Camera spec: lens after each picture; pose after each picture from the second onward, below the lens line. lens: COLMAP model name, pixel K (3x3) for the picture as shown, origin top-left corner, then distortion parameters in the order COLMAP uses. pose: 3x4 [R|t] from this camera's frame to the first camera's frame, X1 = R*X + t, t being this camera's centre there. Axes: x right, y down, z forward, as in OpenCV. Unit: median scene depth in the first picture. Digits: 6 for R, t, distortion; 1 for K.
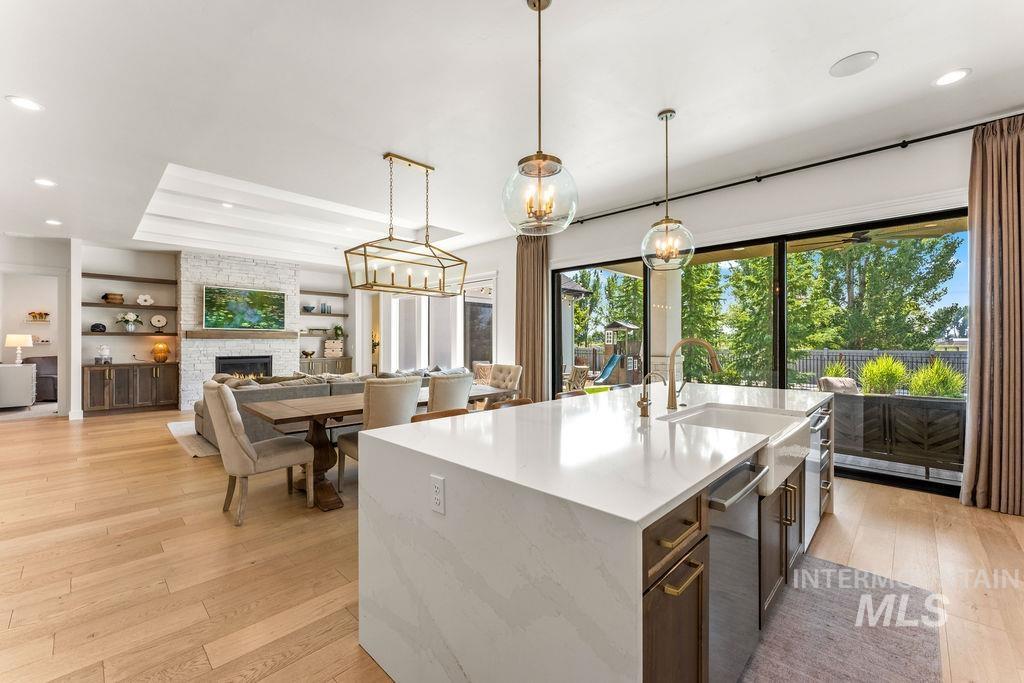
lens RADIAL K [[417.1, 0, 512.0], [0, 417.1, 341.5], [0, 0, 1]] dist [0.001095, 0.000332]
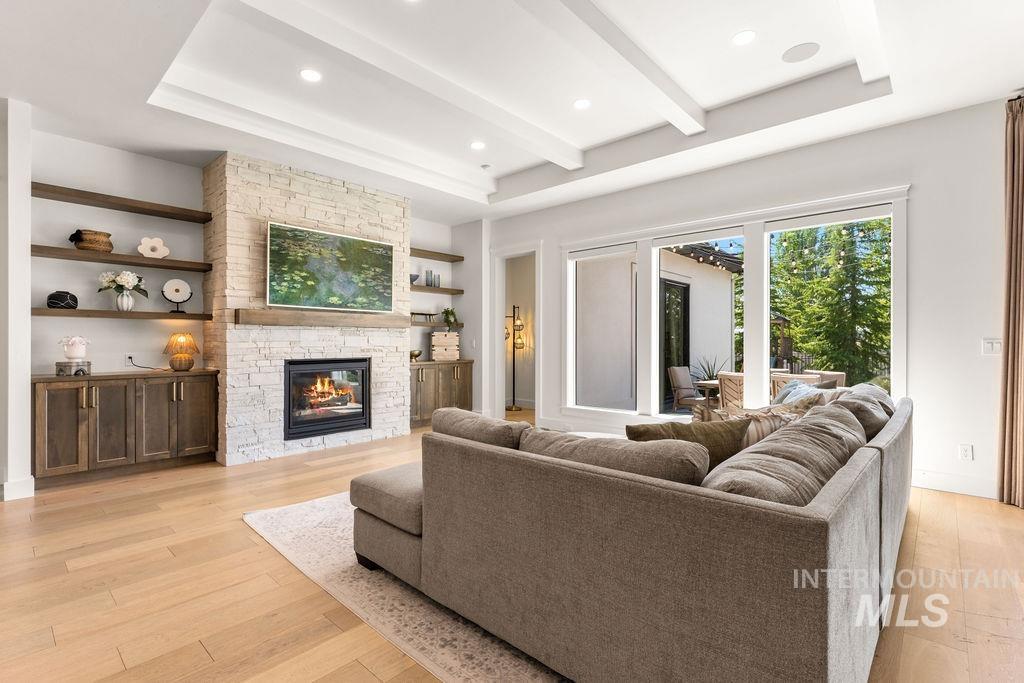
lens RADIAL K [[474.3, 0, 512.0], [0, 474.3, 341.5], [0, 0, 1]] dist [-0.000222, -0.000496]
pose [[0.999697, 0.004388, 0.024221, -0.451115], [-0.004484, 0.999982, 0.003947, 0.009641], [-0.024203, -0.004055, 0.999699, 0.408781]]
